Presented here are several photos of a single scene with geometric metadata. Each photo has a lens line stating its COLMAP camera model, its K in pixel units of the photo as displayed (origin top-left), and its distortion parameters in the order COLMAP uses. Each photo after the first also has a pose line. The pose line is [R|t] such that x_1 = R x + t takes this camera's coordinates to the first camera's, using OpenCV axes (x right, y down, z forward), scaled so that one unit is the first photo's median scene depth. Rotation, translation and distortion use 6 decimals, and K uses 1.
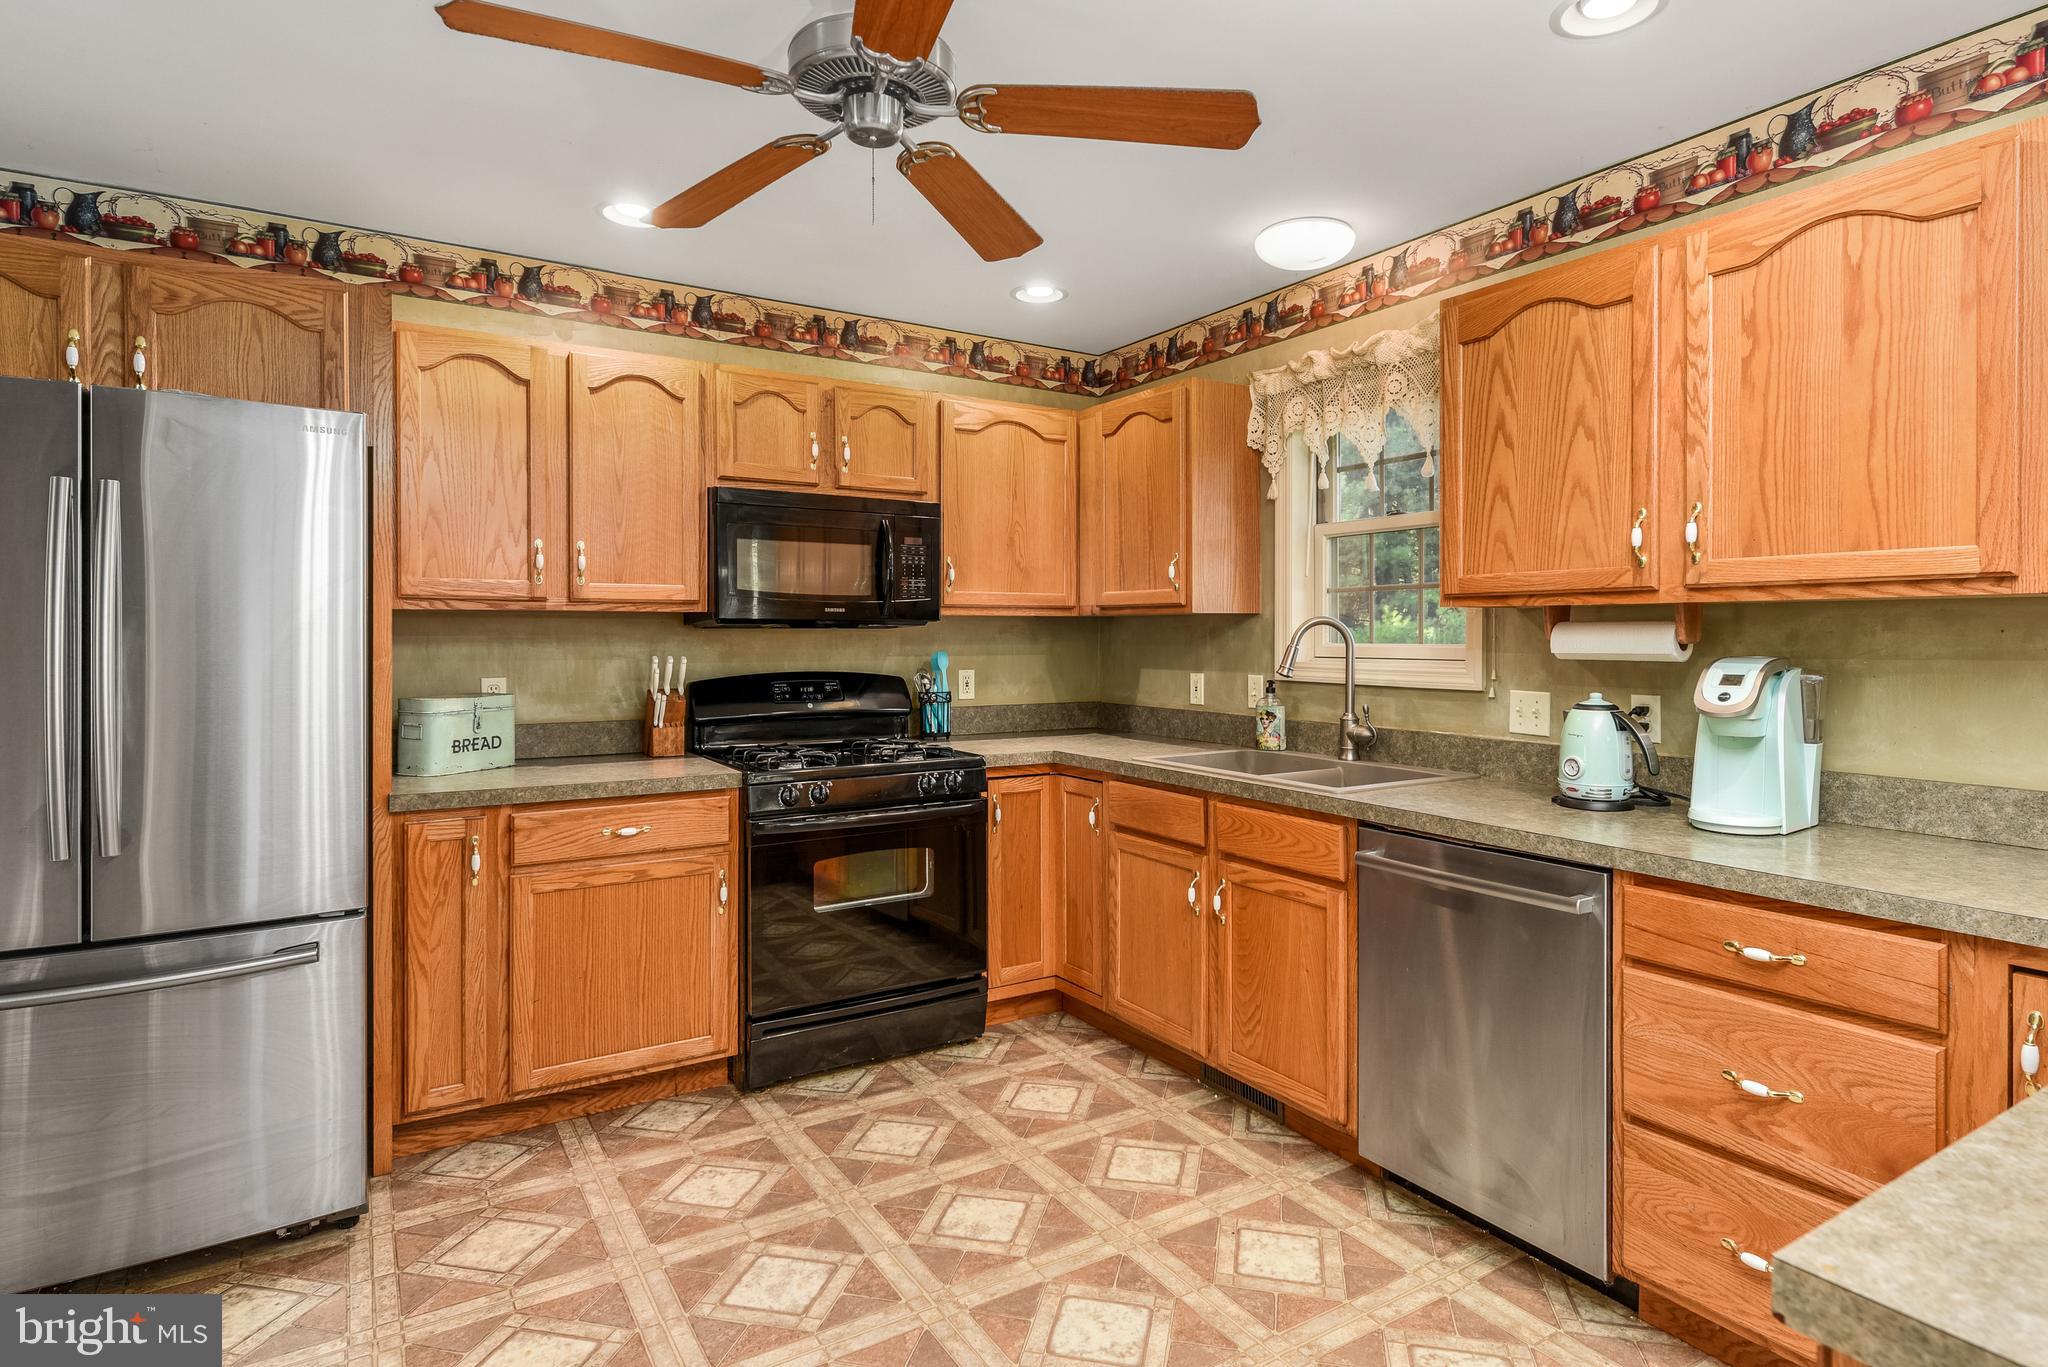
lens RADIAL K [[1087.8, 0, 1033.8], [0, 1087.8, 638.0], [0, 0, 1]] dist [0.000130, -0.002091]
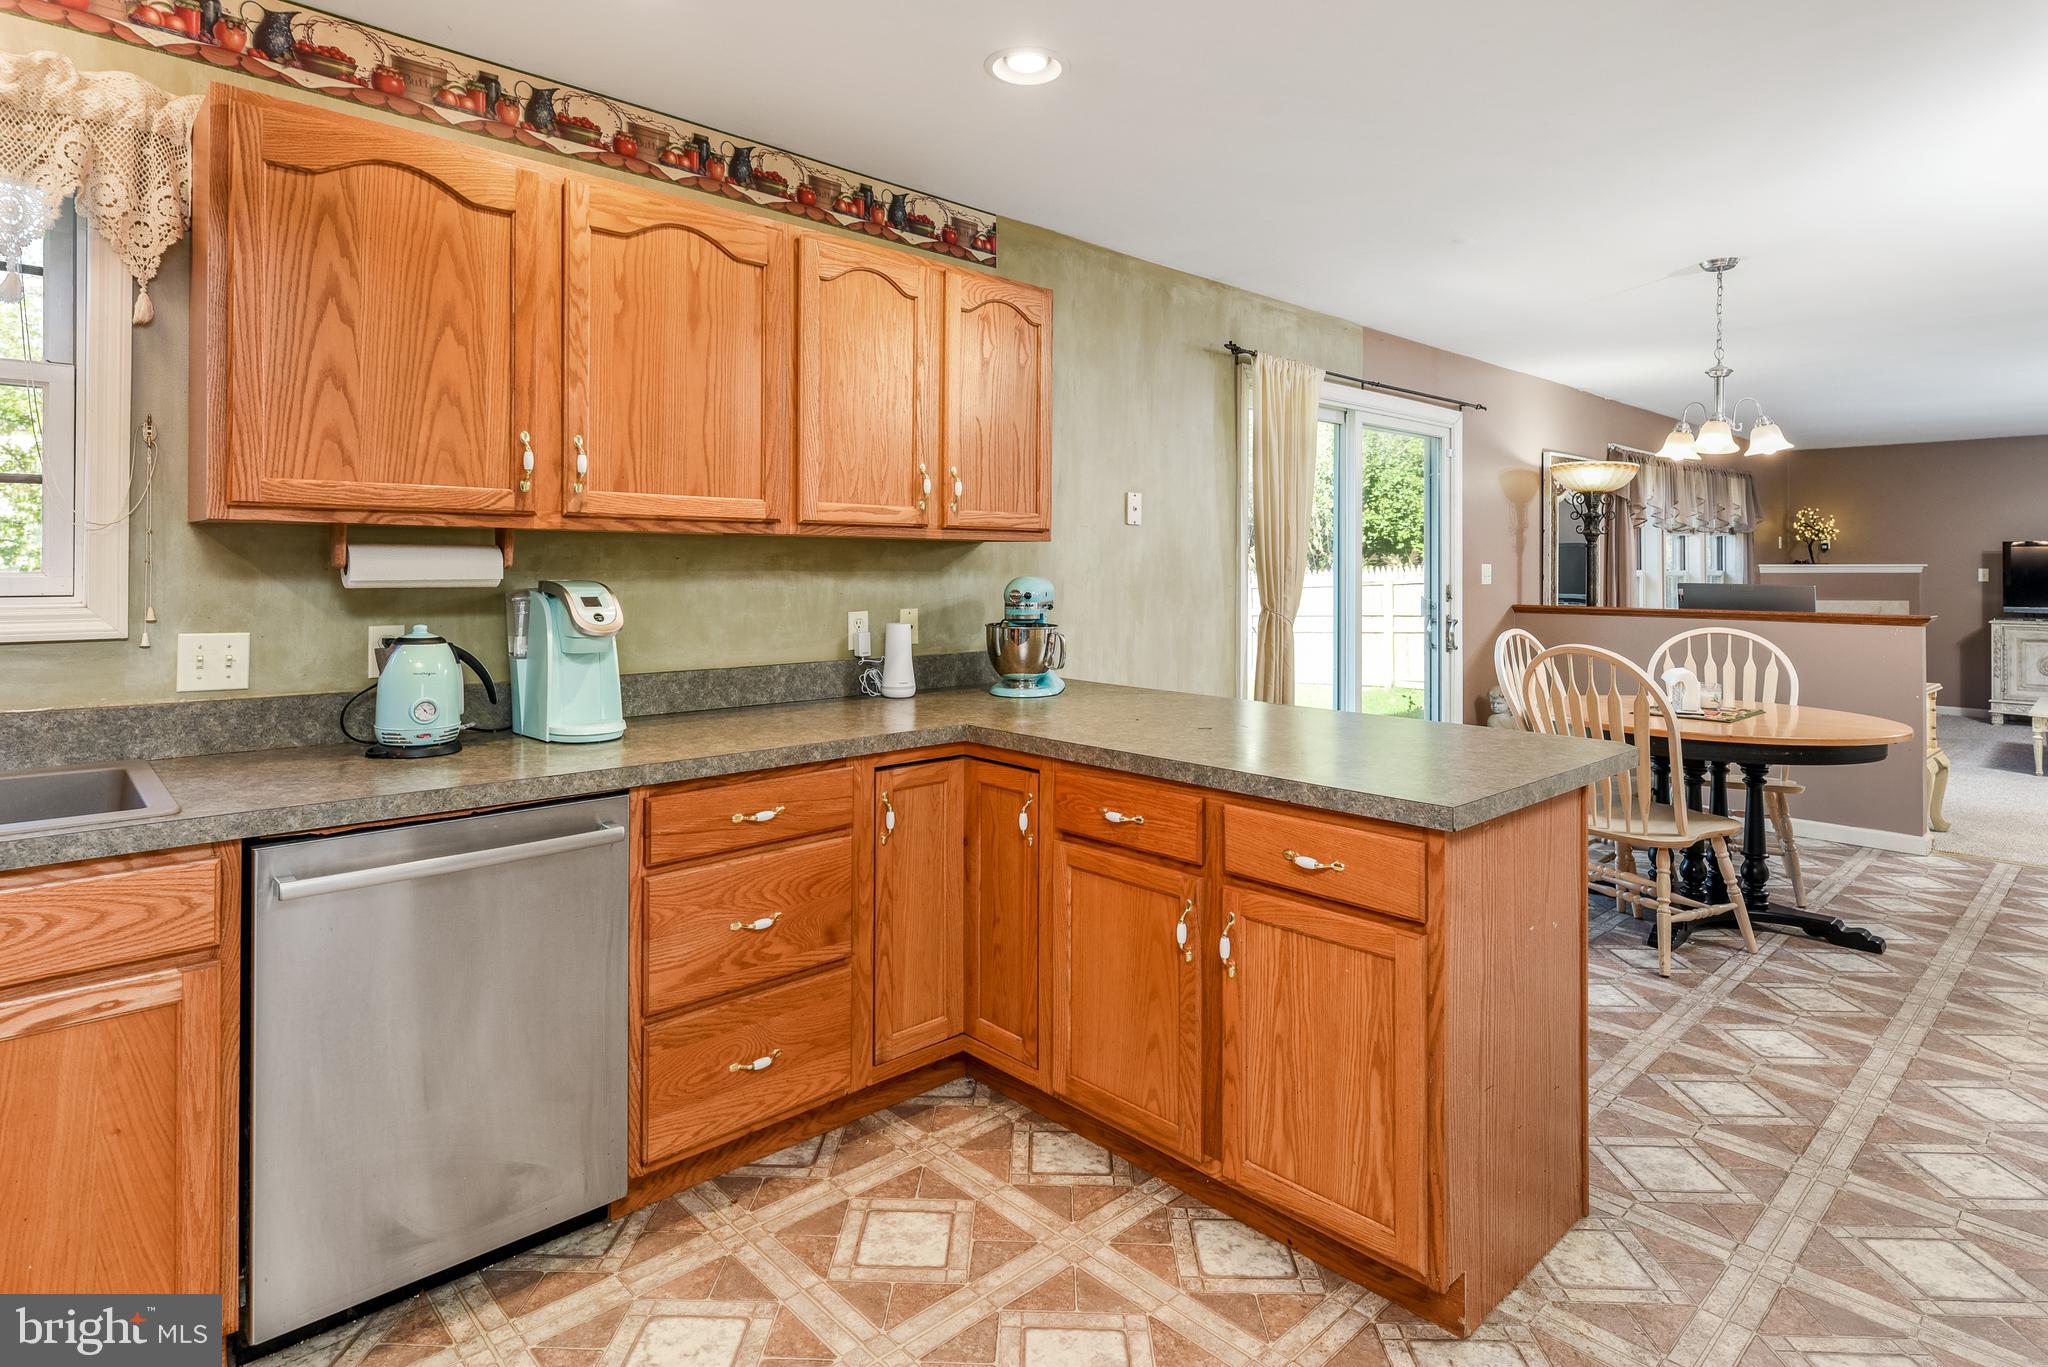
lens RADIAL K [[1087.8, 0, 989.8], [0, 1087.8, 556.8], [0, 0, 1]] dist [0.000130, -0.002091]
pose [[-0.177775, 0.003994, 0.984063, -0.536034], [-0.003594, 0.999982, -0.004708, -0.002923], [-0.984065, -0.004374, -0.177757, 0.842383]]
